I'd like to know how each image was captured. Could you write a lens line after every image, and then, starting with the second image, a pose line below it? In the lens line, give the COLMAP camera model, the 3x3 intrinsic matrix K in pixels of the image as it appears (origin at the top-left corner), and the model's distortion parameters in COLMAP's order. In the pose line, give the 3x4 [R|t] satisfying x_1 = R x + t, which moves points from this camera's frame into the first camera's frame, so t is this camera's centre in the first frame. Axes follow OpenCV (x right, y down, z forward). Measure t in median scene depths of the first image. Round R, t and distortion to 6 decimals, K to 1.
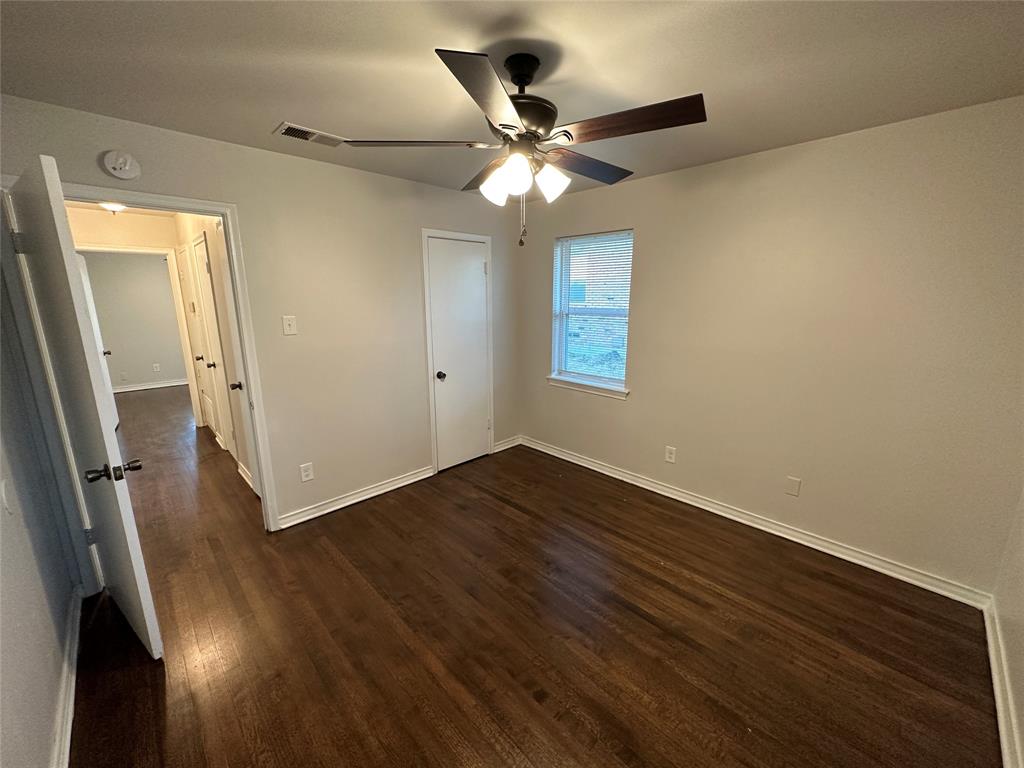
lens RADIAL K [[407.5, 0, 512.7], [0, 407.5, 383.4], [0, 0, 1]] dist [-0.002856, 0.000516]
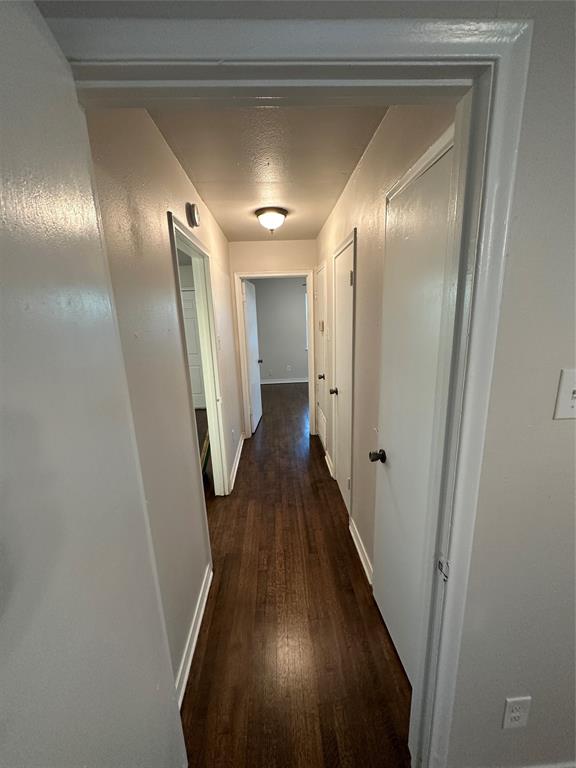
lens RADIAL K [[305.6, 0, 288.7], [0, 305.6, 384.4], [0, 0, 1]] dist [-0.002856, 0.000516]
pose [[0.749940, 0.124785, -0.649630, -0.452371], [-0.105199, 0.992047, 0.069115, -0.117060], [0.653087, 0.016508, 0.757103, 0.503863]]
